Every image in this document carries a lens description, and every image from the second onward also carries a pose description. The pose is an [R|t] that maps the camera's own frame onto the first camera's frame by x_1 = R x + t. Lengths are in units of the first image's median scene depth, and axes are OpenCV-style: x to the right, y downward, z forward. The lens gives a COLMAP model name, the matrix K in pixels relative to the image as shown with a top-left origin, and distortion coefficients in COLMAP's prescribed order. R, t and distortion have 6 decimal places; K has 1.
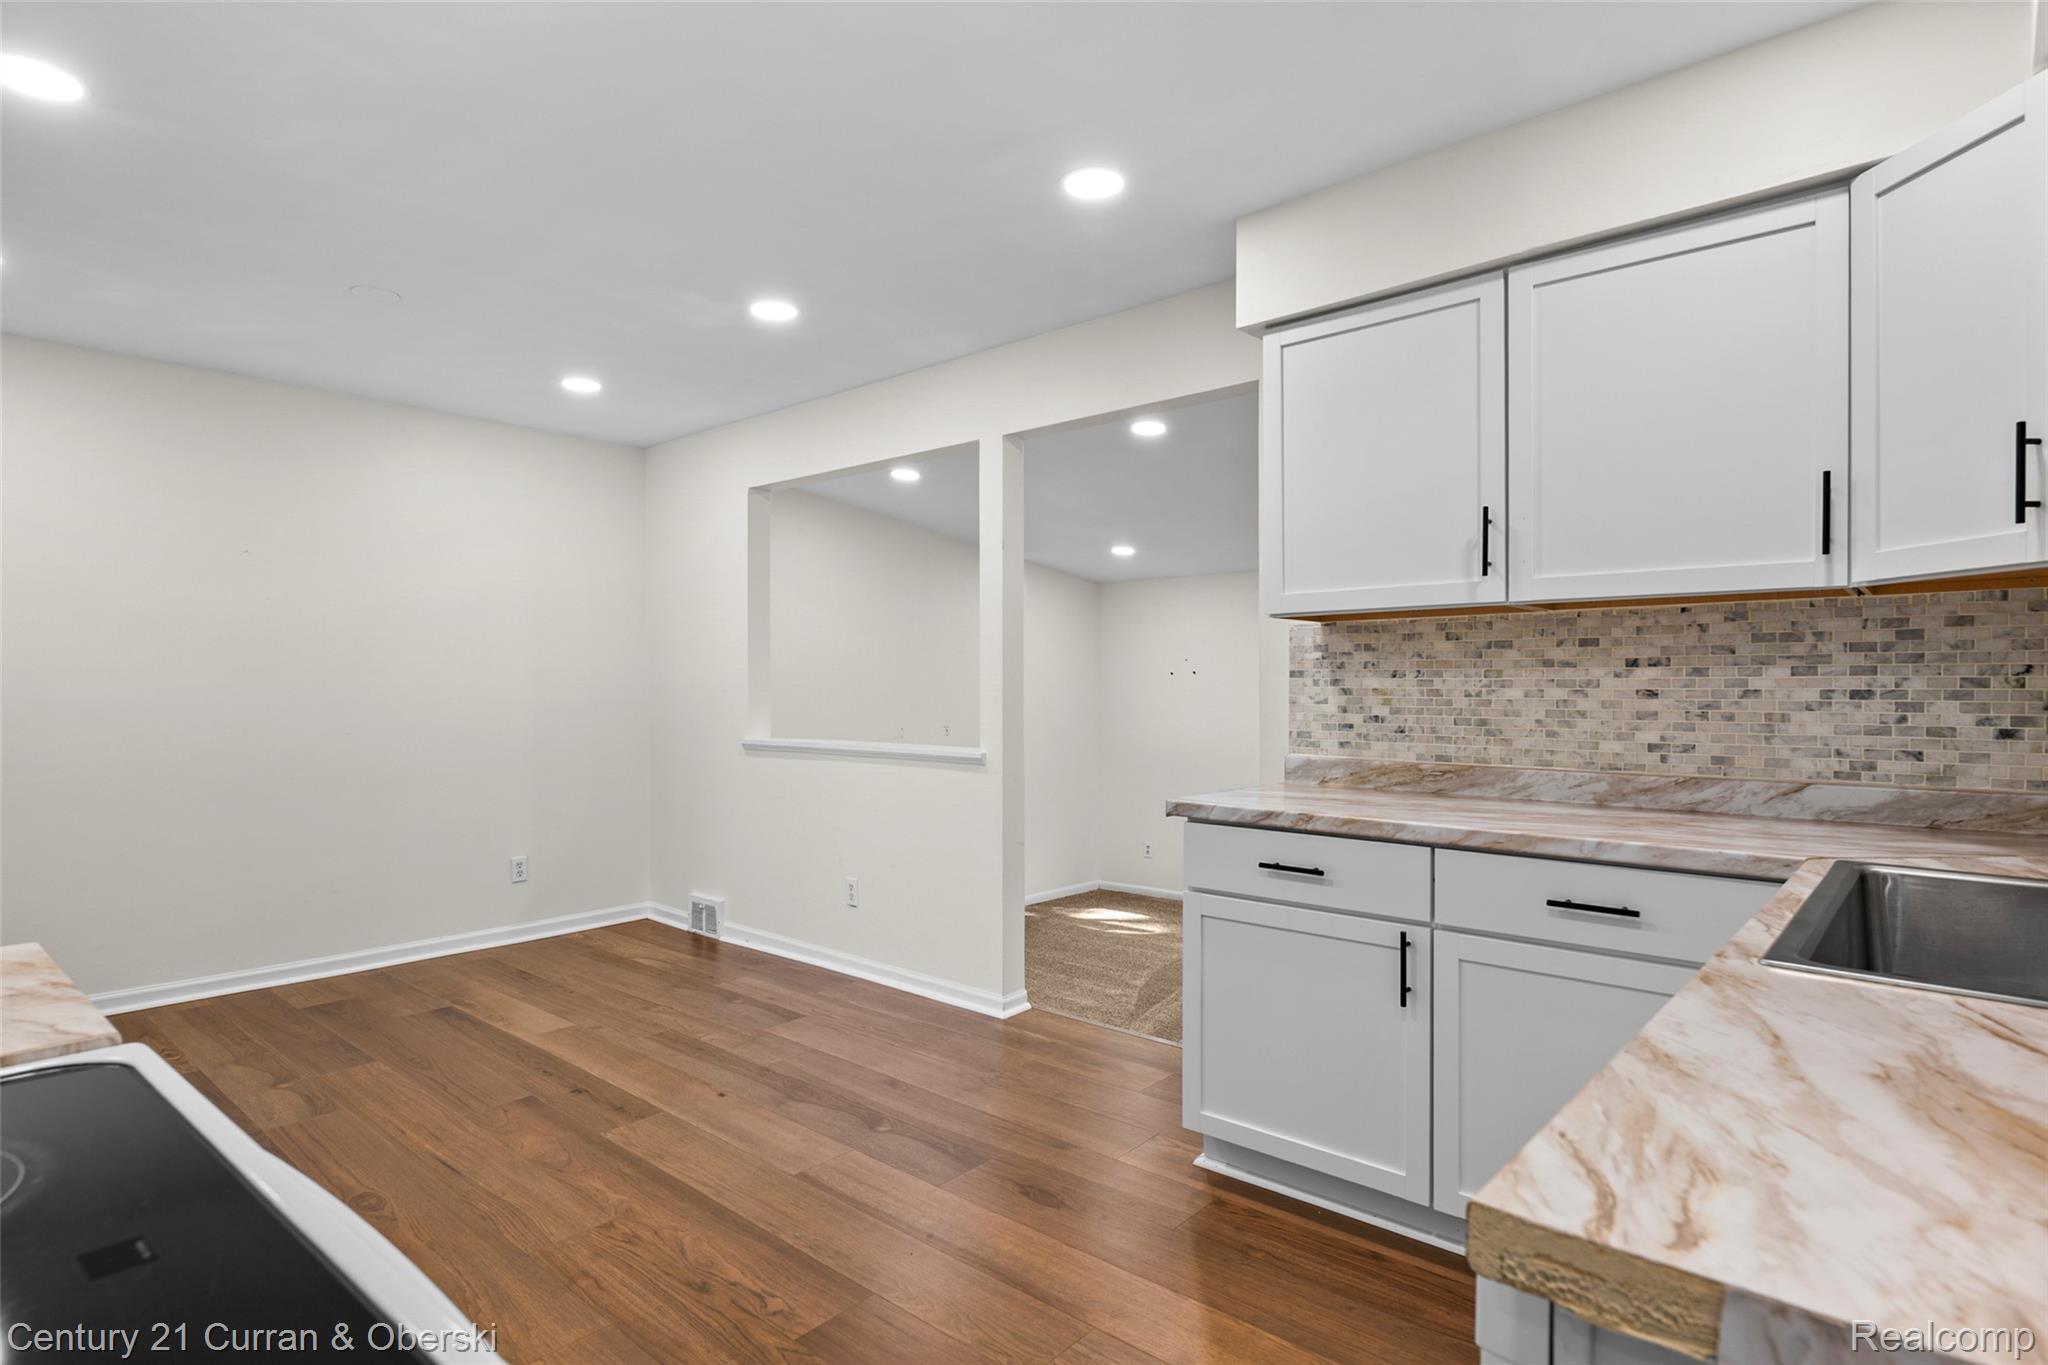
lens RADIAL K [[1067.9, 0, 1016.5], [0, 1067.9, 694.7], [0, 0, 1]] dist [-0.006413, -0.000633]
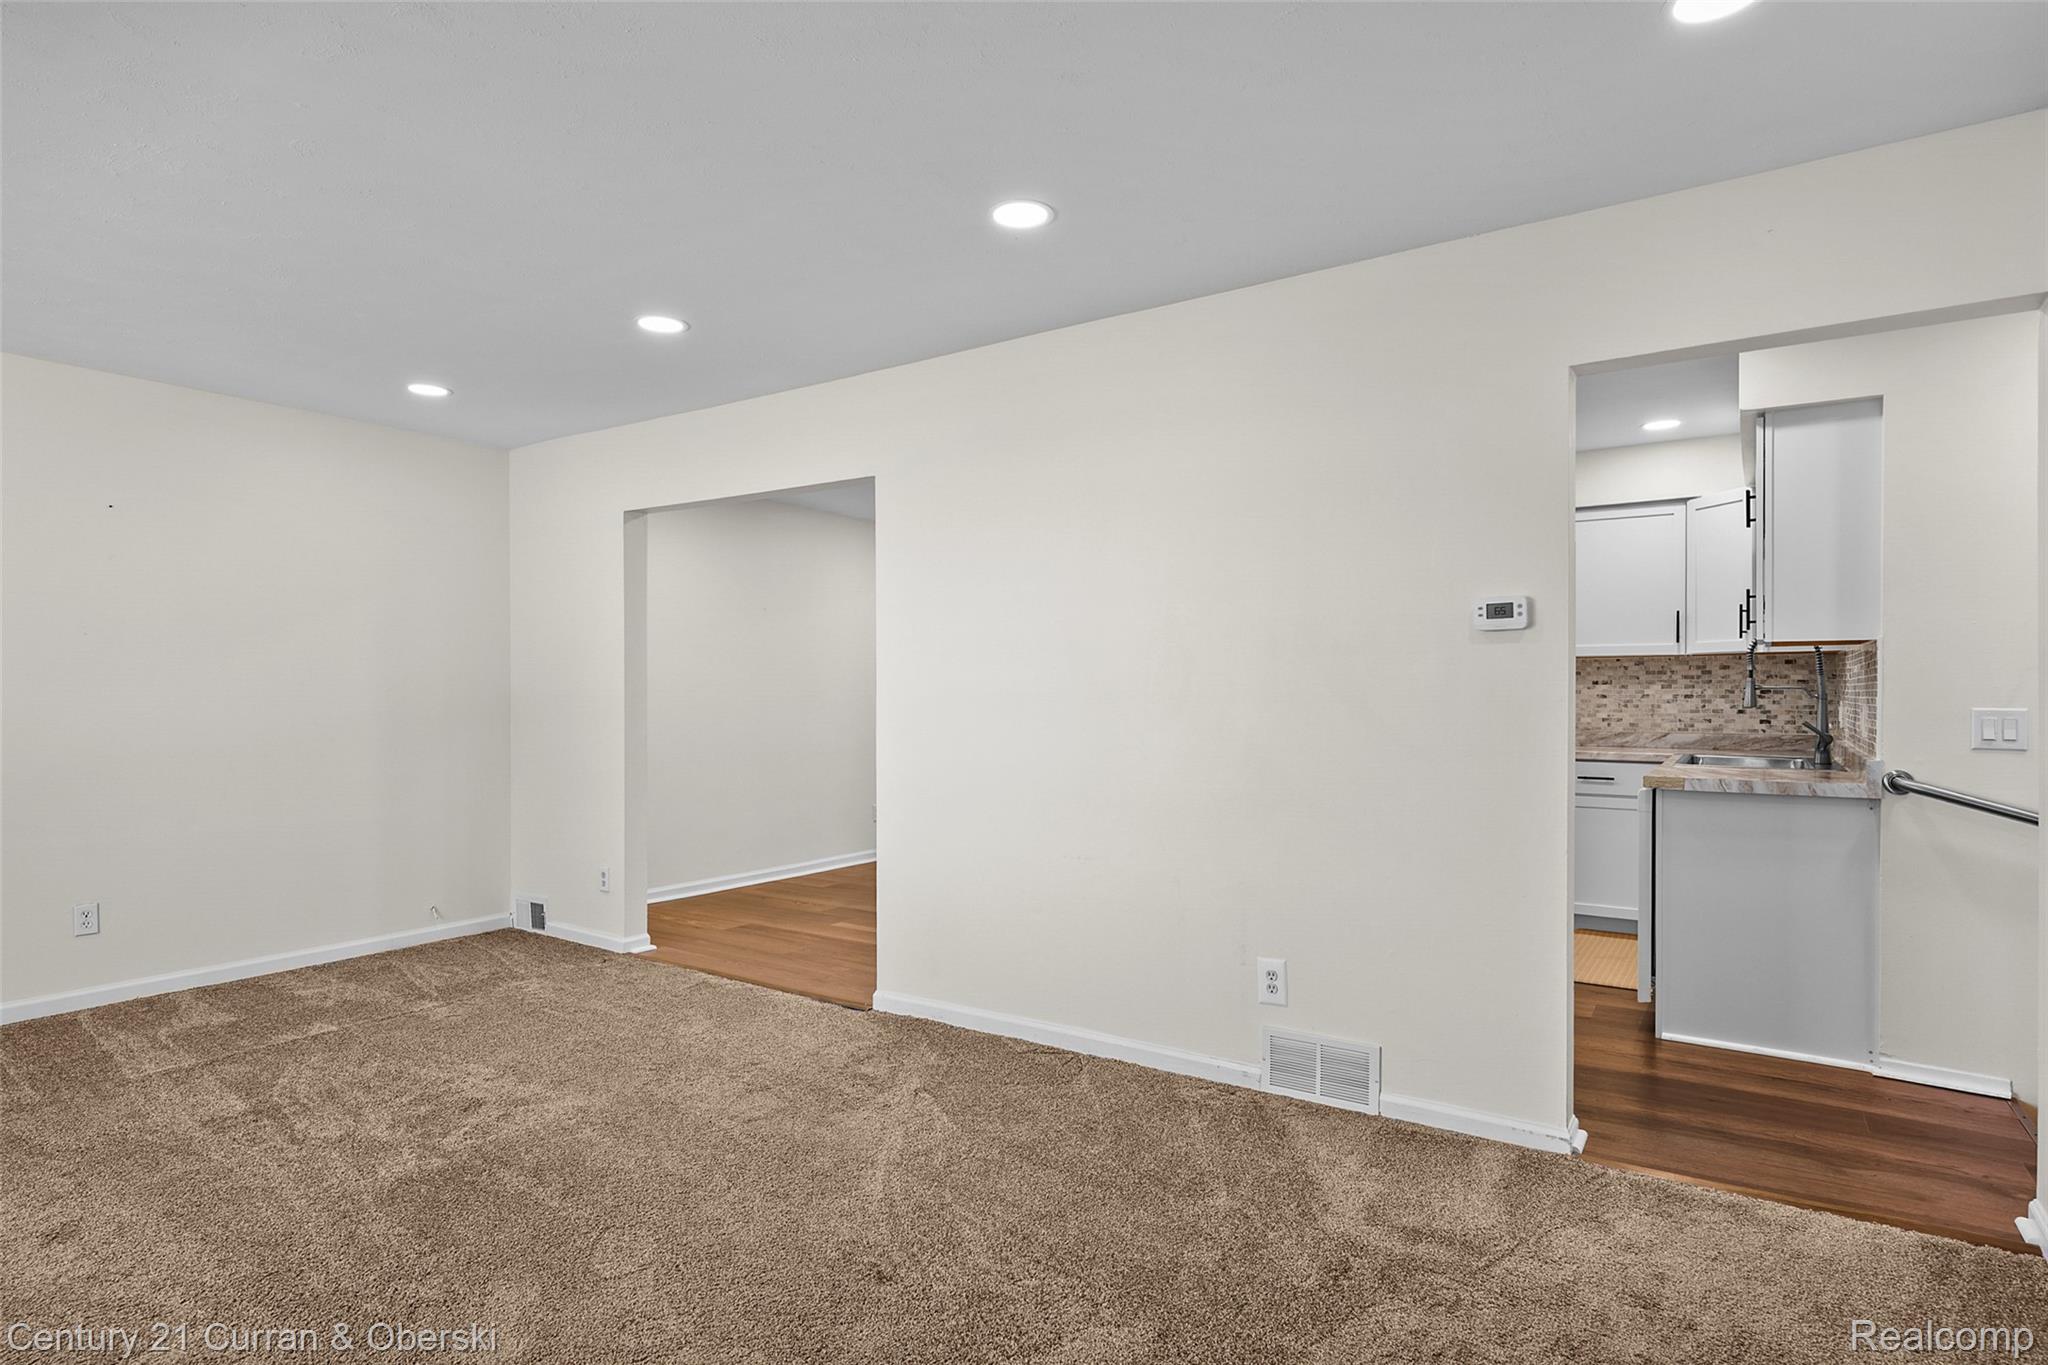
lens RADIAL K [[1067.9, 0, 1016.8], [0, 1067.9, 700.0], [0, 0, 1]] dist [-0.006413, -0.000633]
pose [[0.990426, 0.016845, 0.137014, -0.998729], [-0.013534, 0.999594, -0.025063, 0.083544], [-0.137381, 0.022969, 0.990252, -1.132246]]
